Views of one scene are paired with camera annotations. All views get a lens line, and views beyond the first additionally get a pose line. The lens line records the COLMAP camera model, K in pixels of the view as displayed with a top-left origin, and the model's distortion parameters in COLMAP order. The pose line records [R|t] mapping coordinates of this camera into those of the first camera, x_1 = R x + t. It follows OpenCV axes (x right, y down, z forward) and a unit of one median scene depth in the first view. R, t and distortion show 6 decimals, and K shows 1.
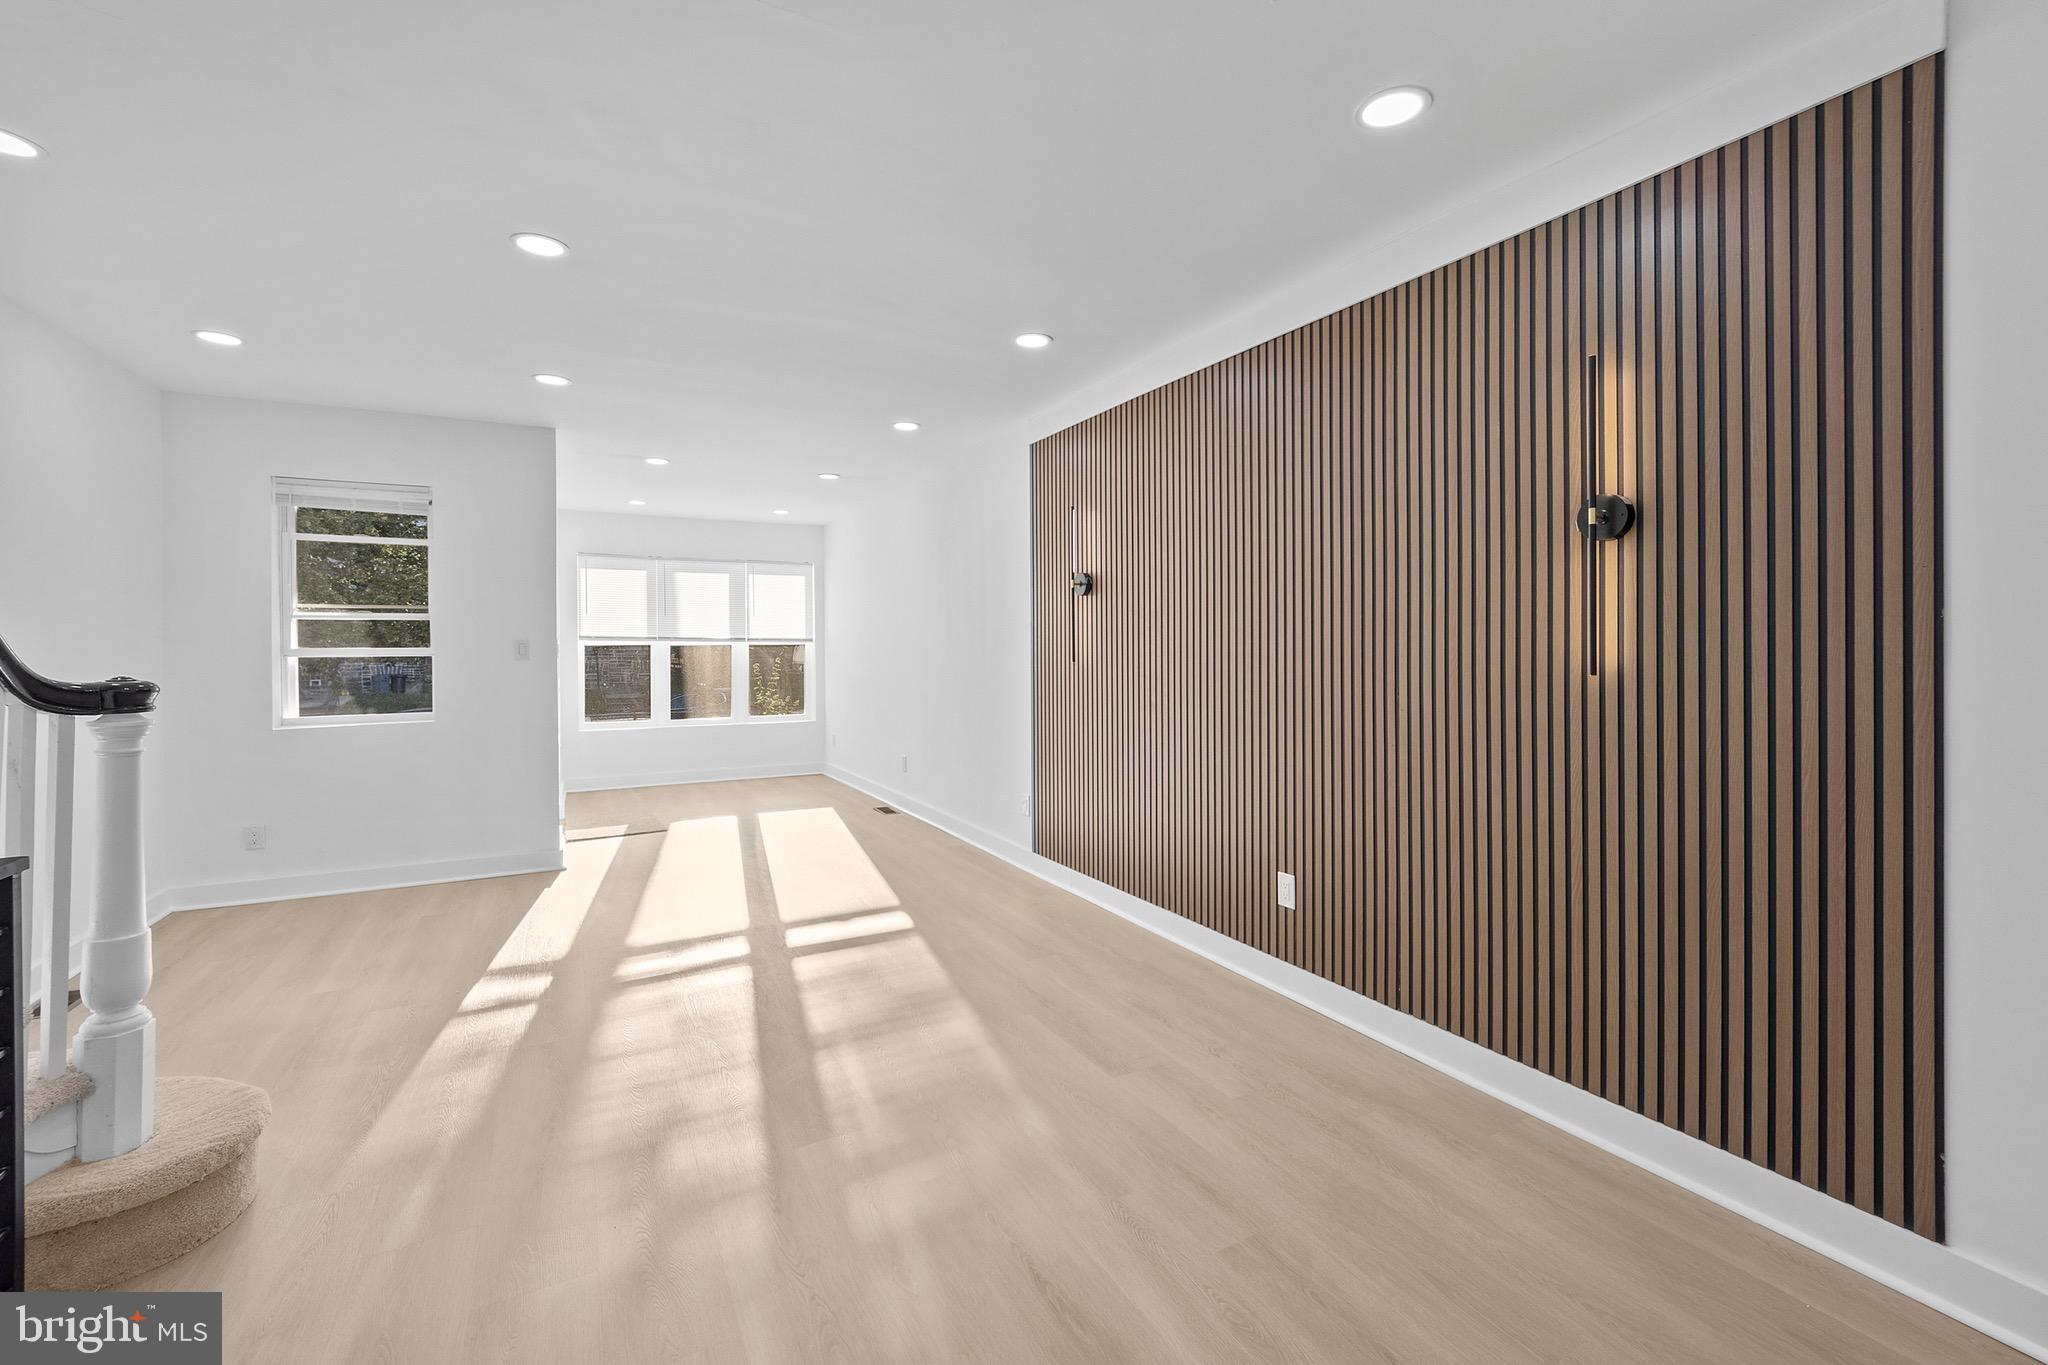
lens RADIAL K [[840.4, 0, 1028.6], [0, 840.4, 644.8], [0, 0, 1]] dist [0.001891, 0.000262]
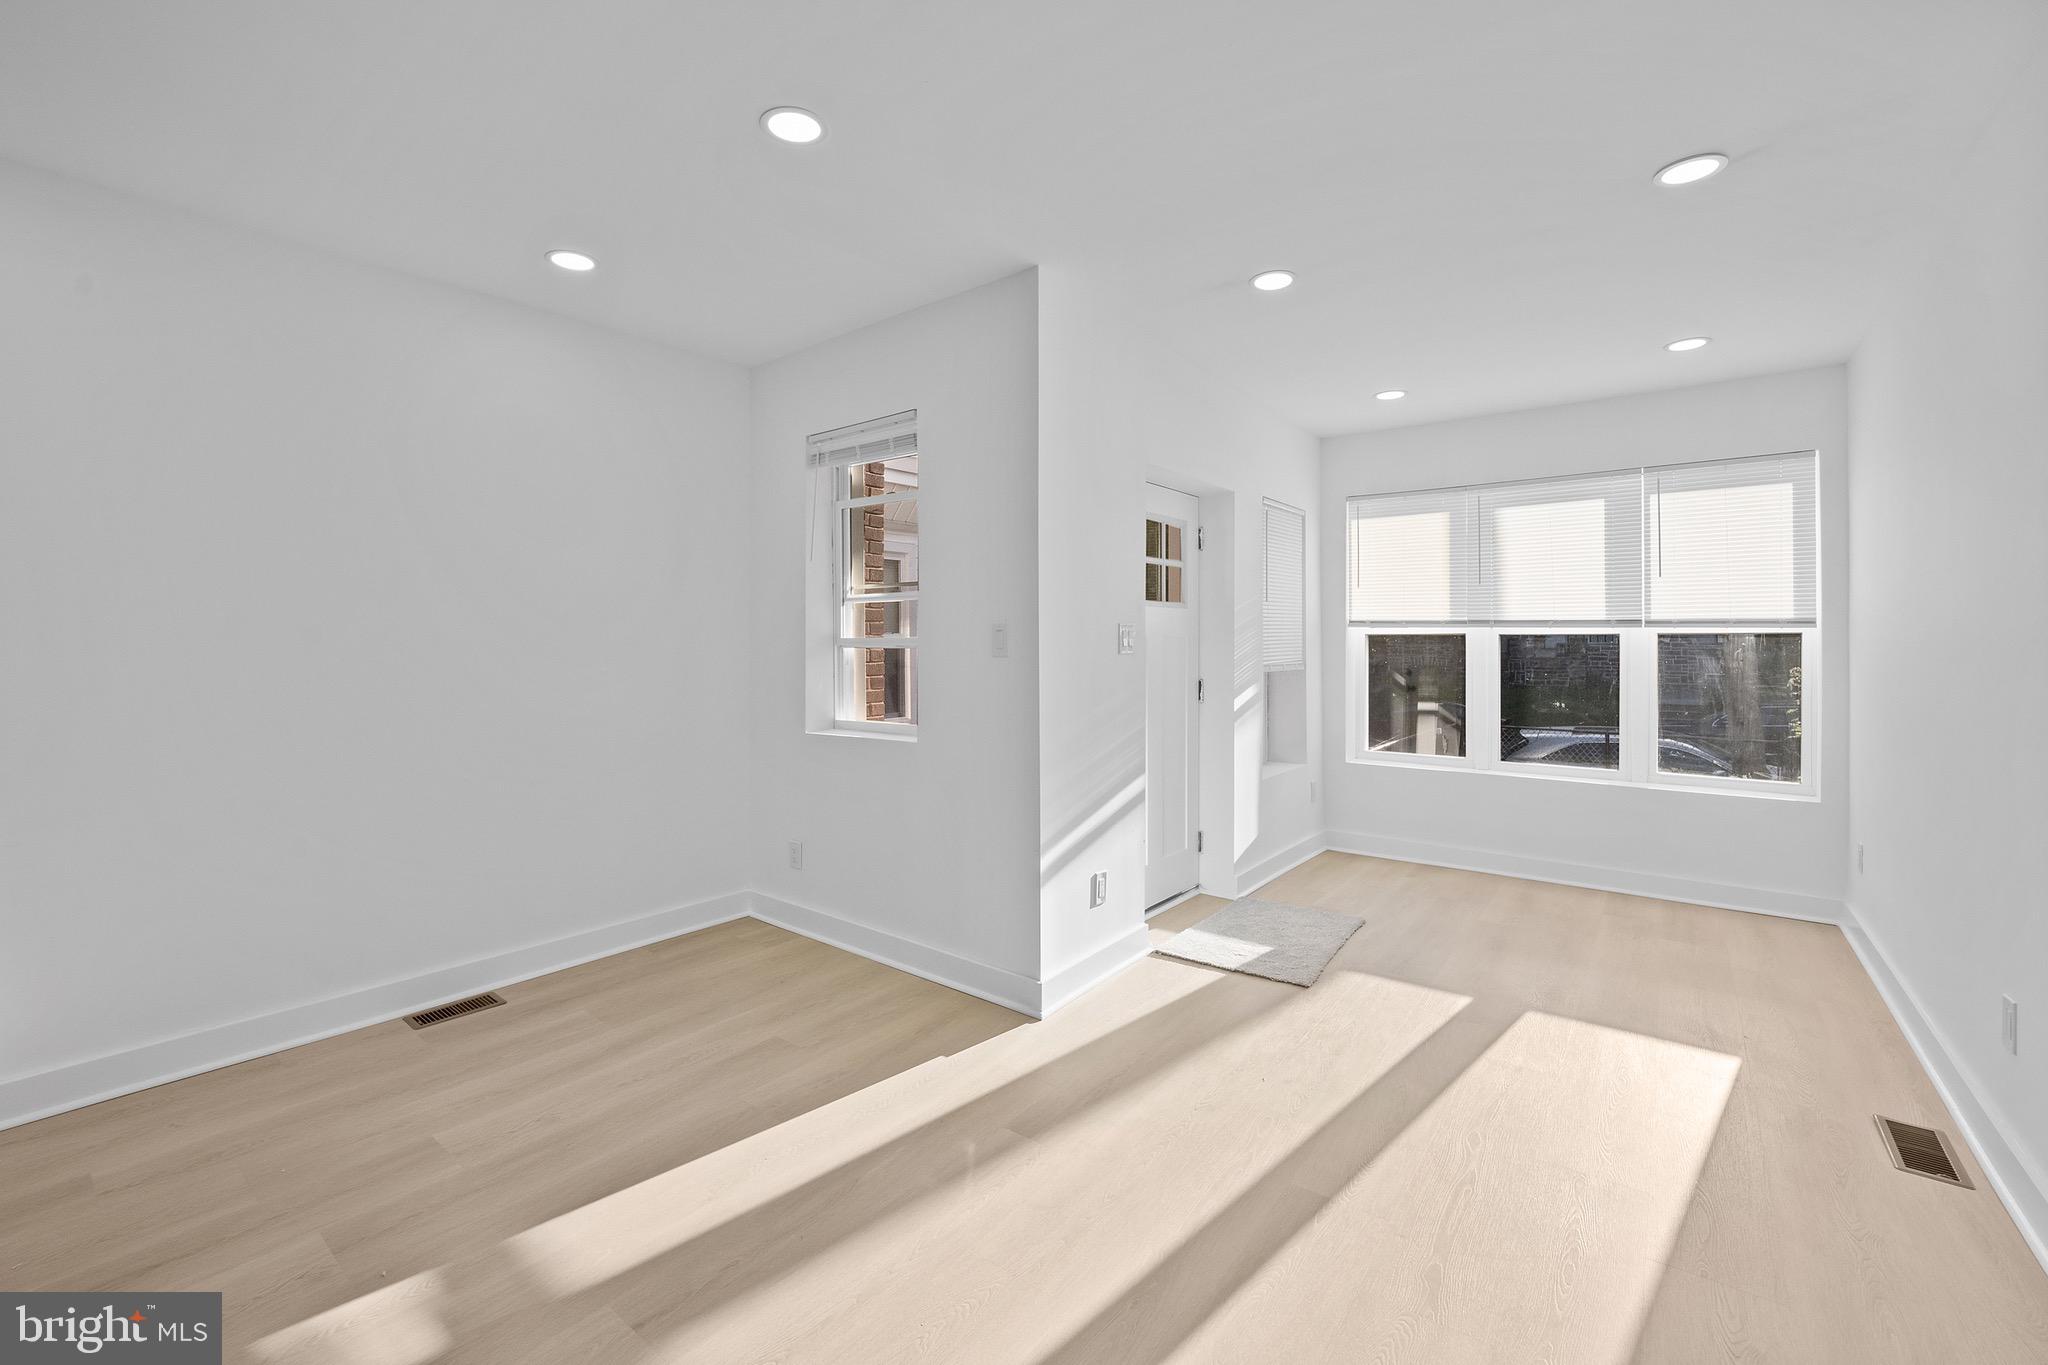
lens RADIAL K [[840.4, 0, 1040.9], [0, 840.4, 646.9], [0, 0, 1]] dist [0.001891, 0.000262]
pose [[0.401842, 0.015628, -0.915576, -0.012413], [0.000280, 0.999852, 0.017189, -0.000654], [0.915709, -0.007163, 0.401778, 0.459235]]
